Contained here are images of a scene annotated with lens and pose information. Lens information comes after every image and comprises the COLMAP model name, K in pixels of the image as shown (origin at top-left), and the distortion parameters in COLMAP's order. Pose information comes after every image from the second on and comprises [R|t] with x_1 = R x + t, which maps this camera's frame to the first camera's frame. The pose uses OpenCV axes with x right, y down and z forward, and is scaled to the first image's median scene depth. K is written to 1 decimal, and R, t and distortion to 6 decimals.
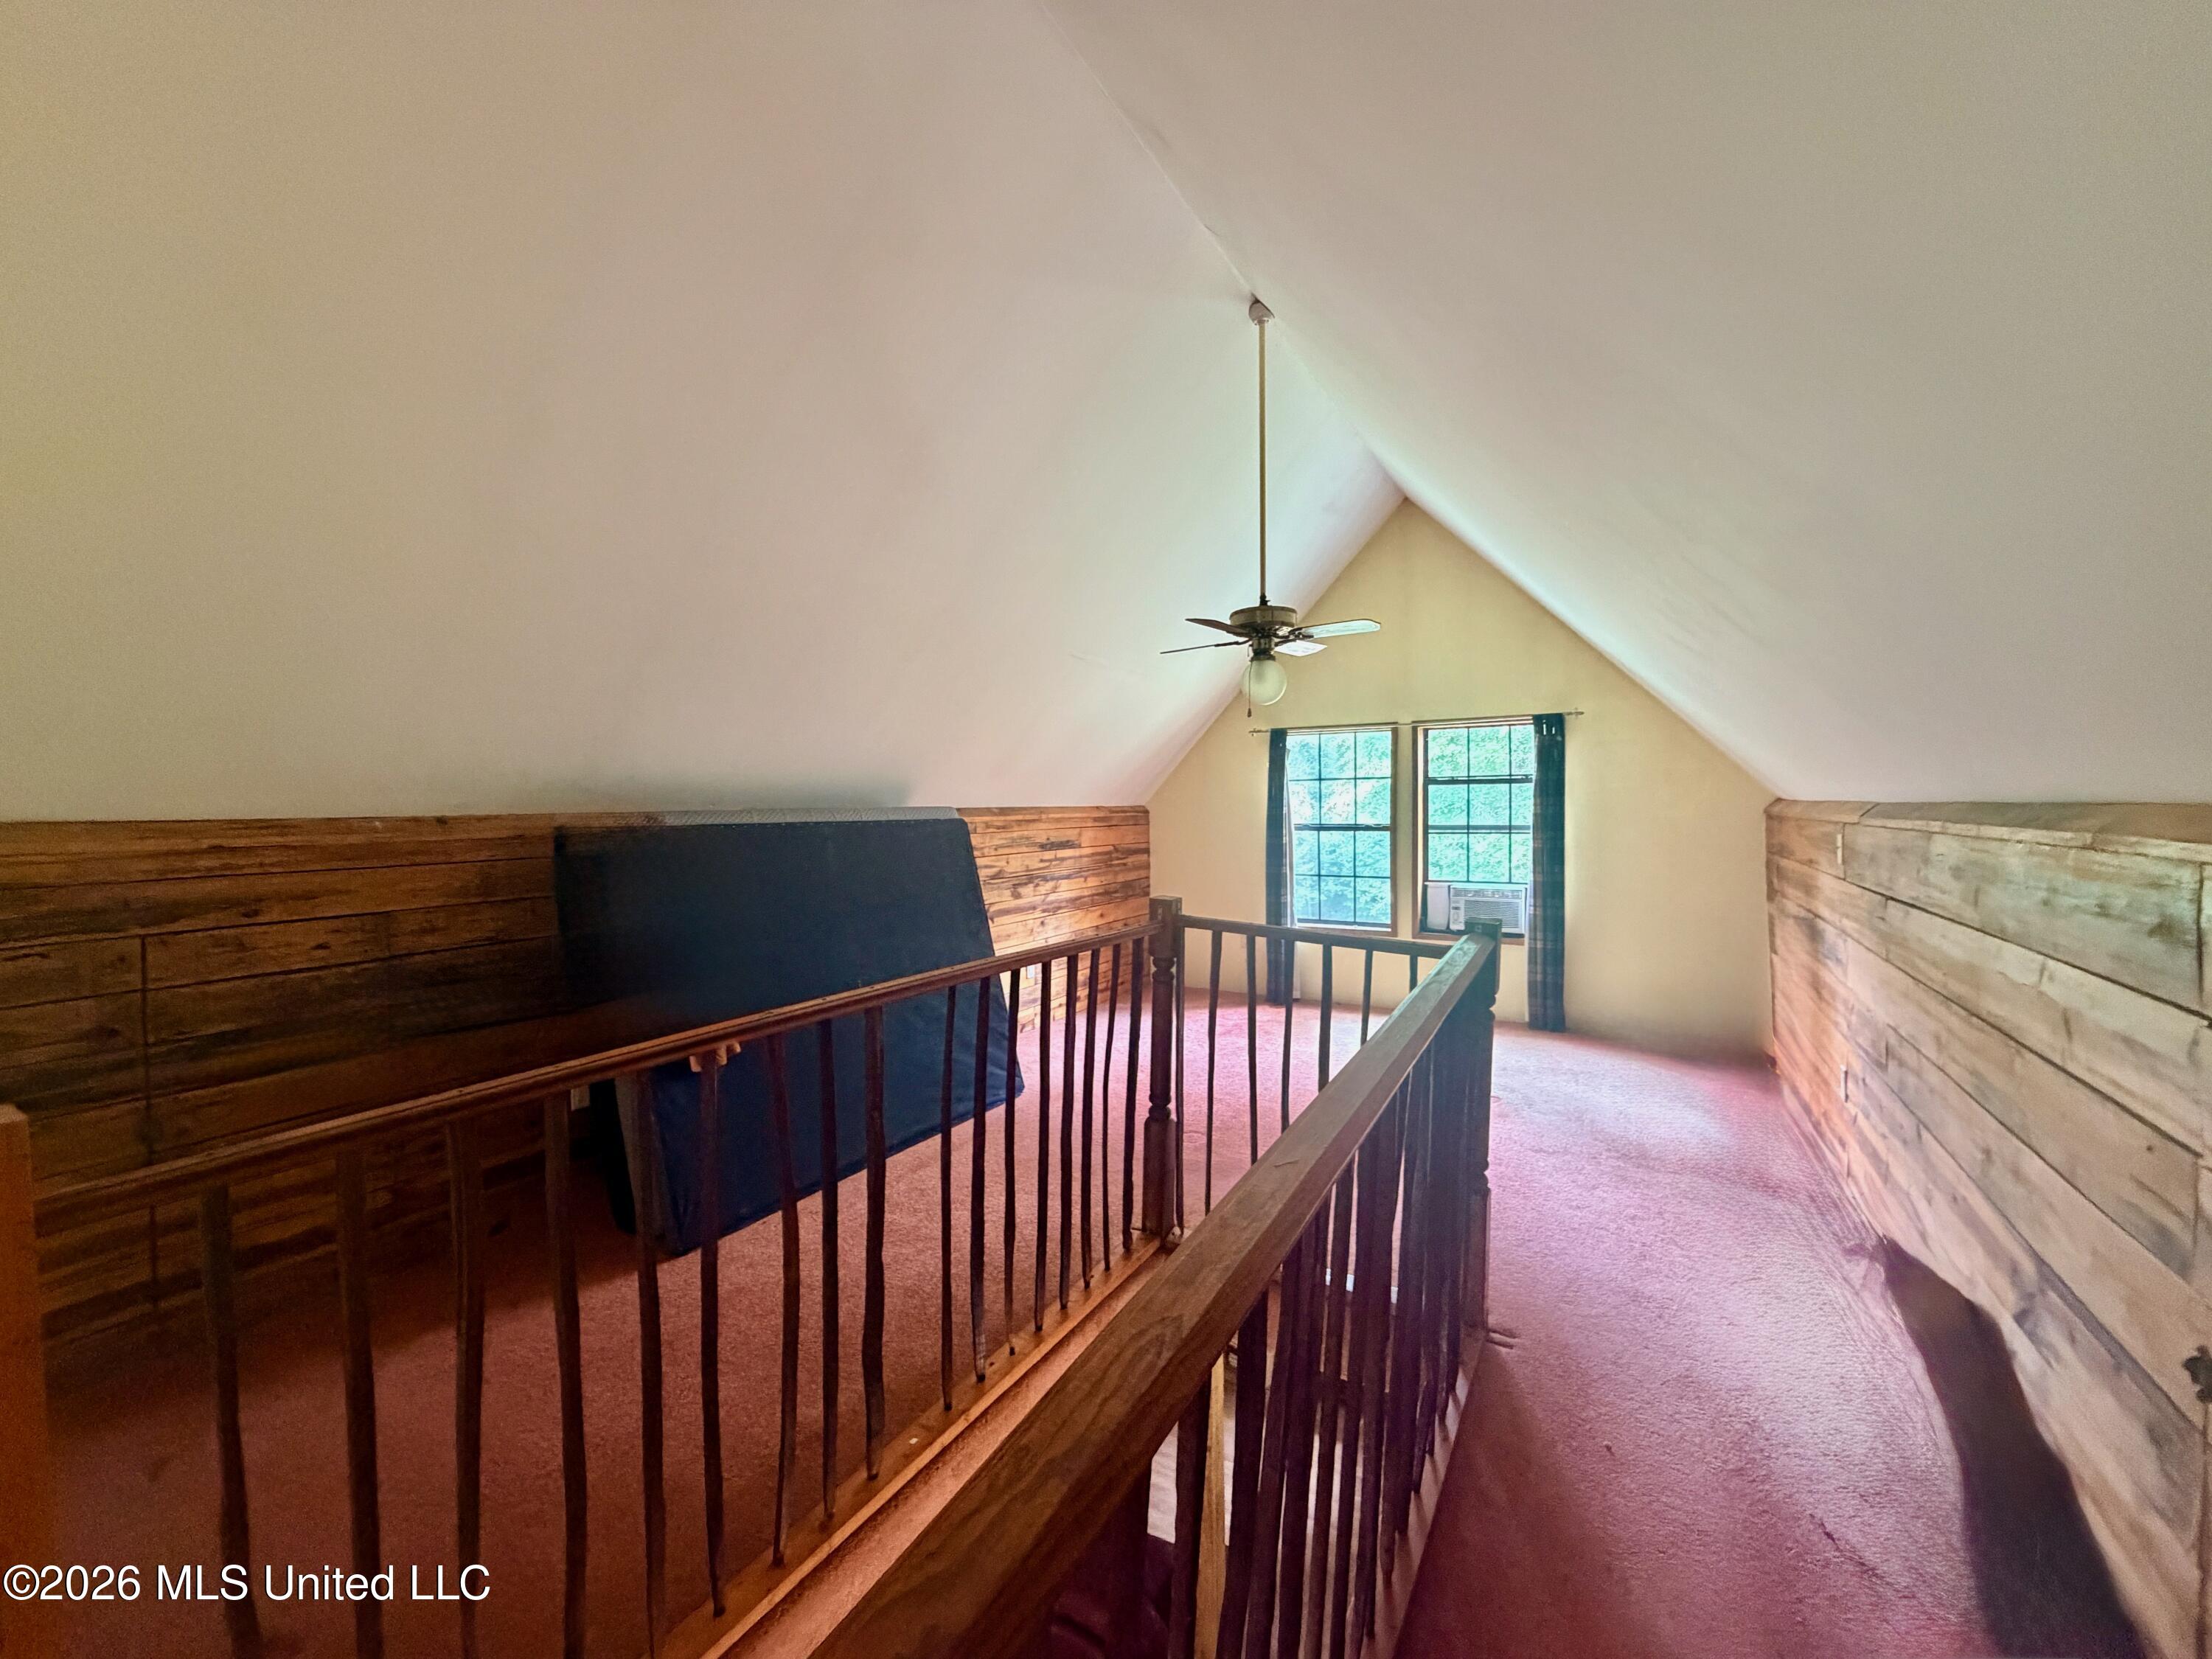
lens RADIAL K [[888.5, 0, 1094.7], [0, 888.5, 826.4], [0, 0, 1]] dist [0.002384, 0.000130]
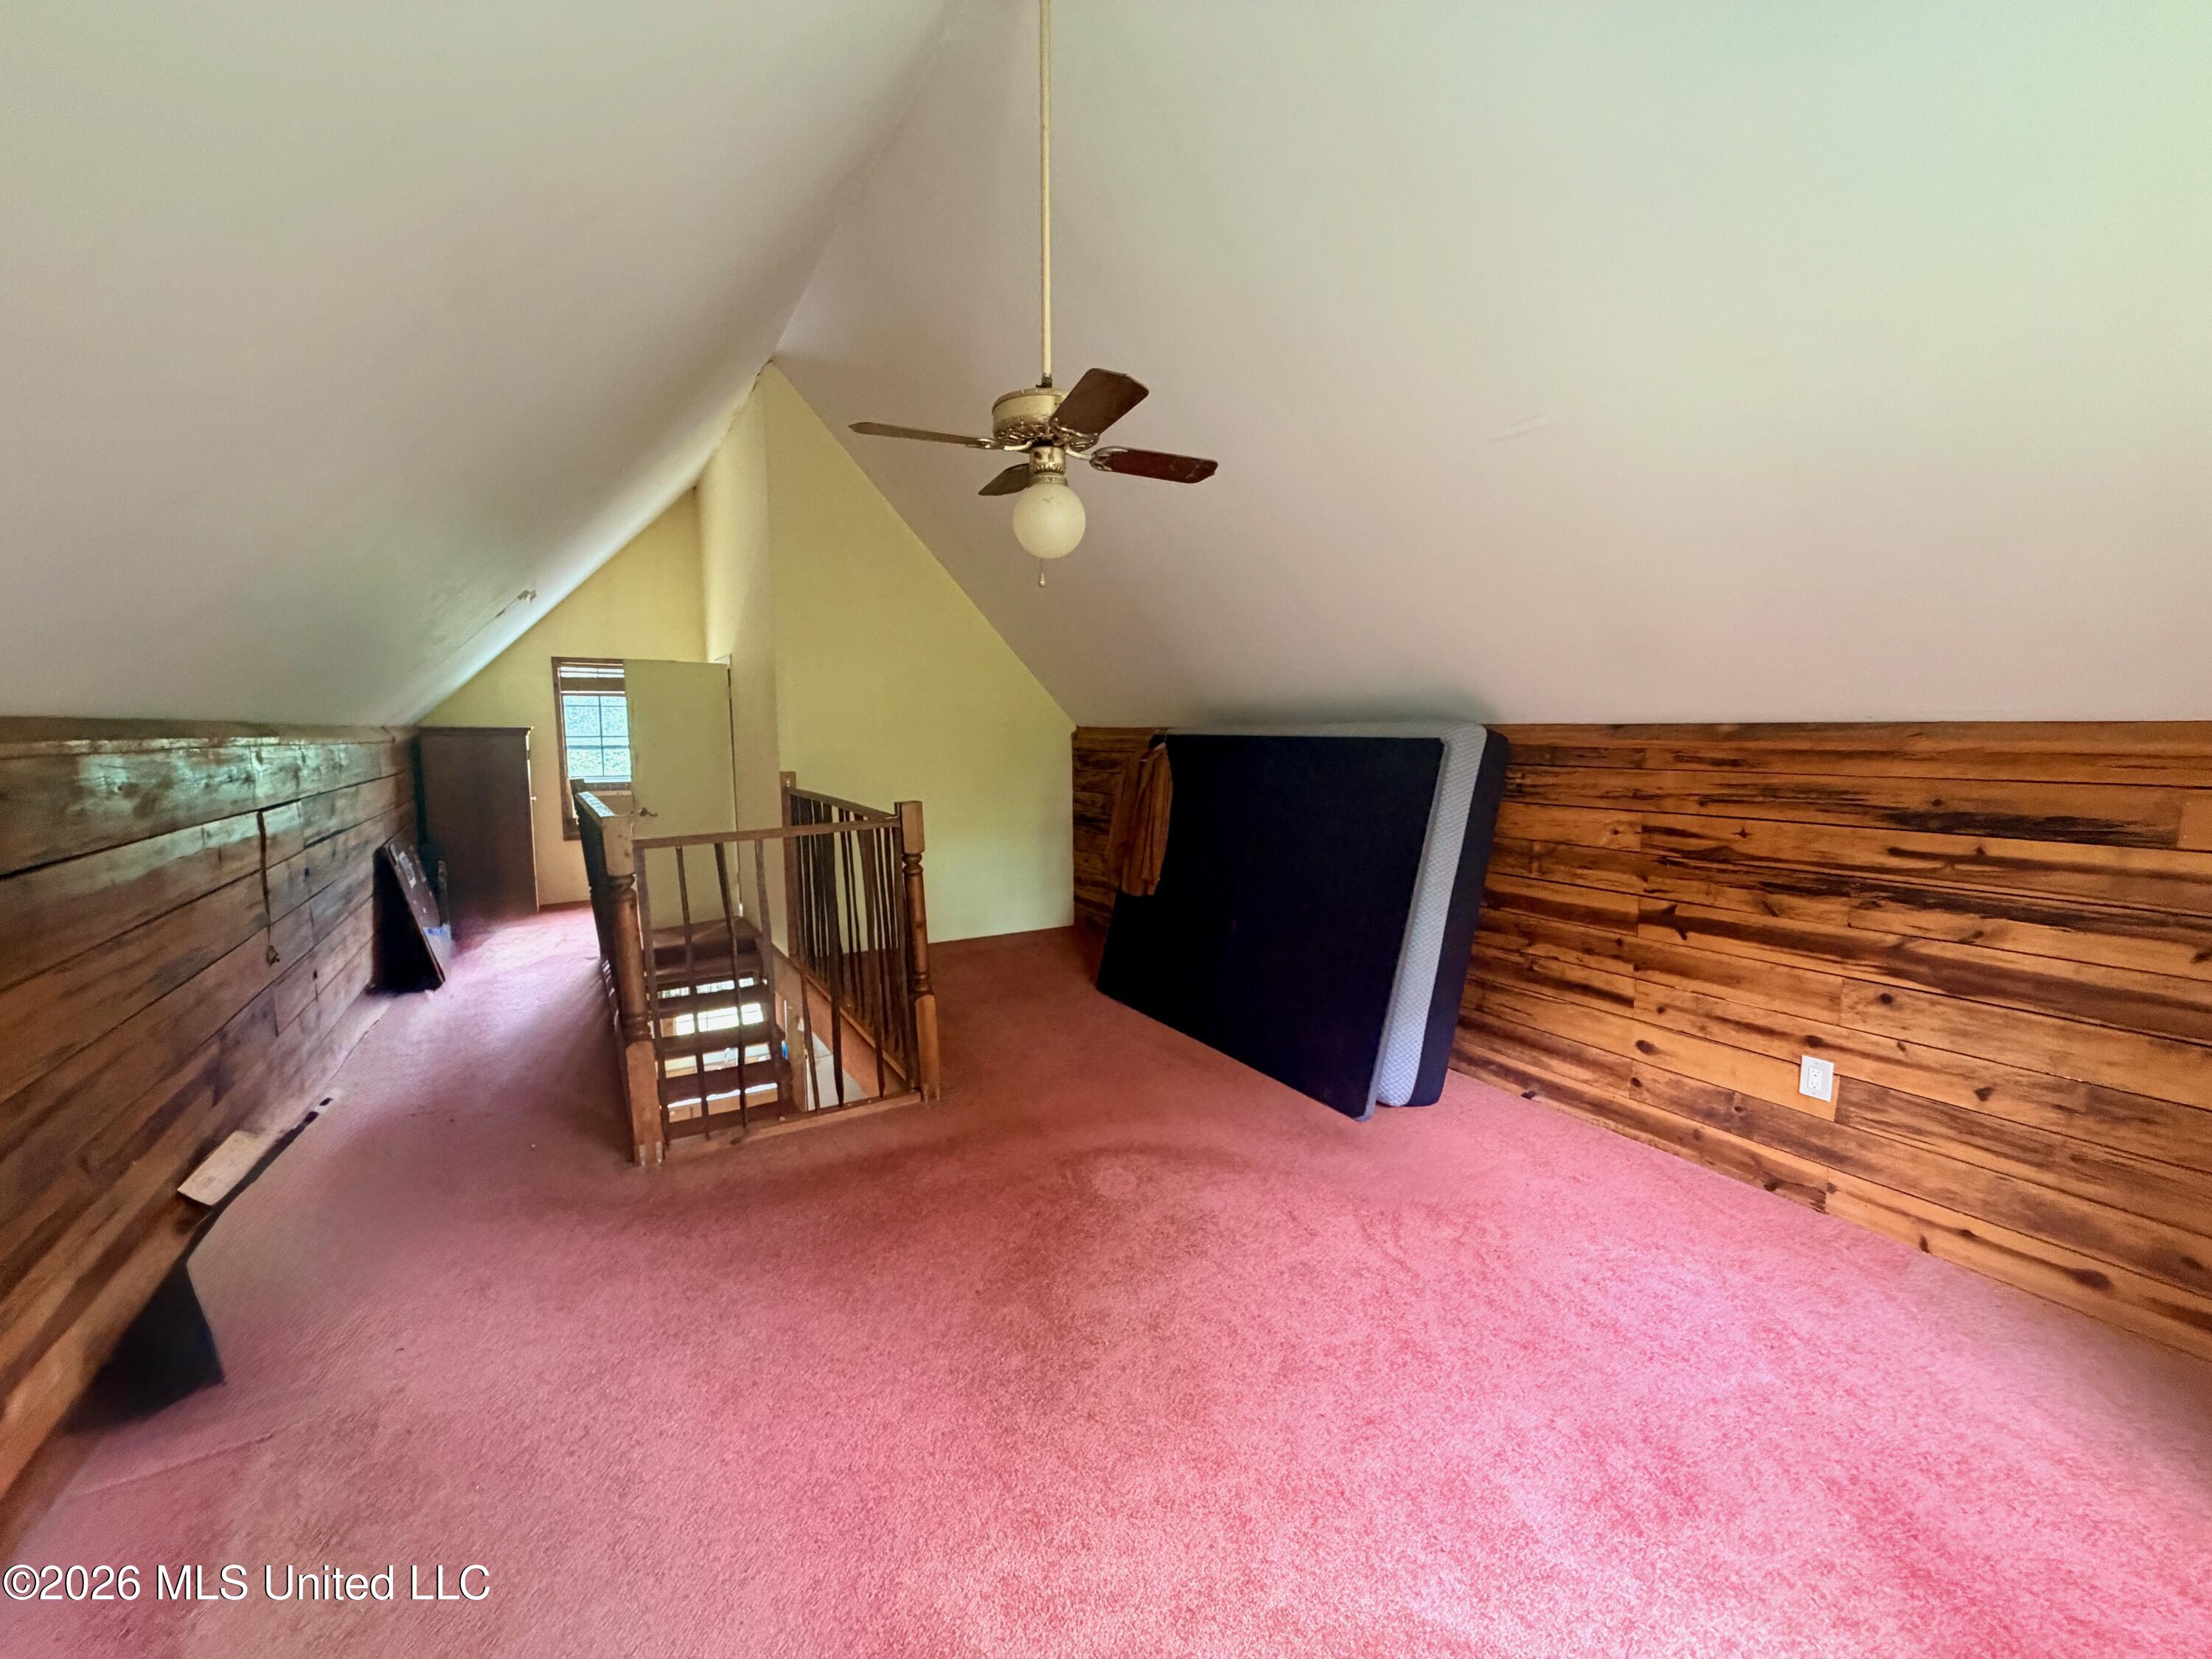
lens RADIAL K [[888.5, 0, 1094.7], [0, 888.5, 826.4], [0, 0, 1]] dist [0.002384, 0.000130]
pose [[-0.471143, 0.106134, -0.875648, 0.494644], [-0.018383, 0.991337, 0.130047, -0.020791], [0.881865, 0.077368, -0.465111, 0.891417]]
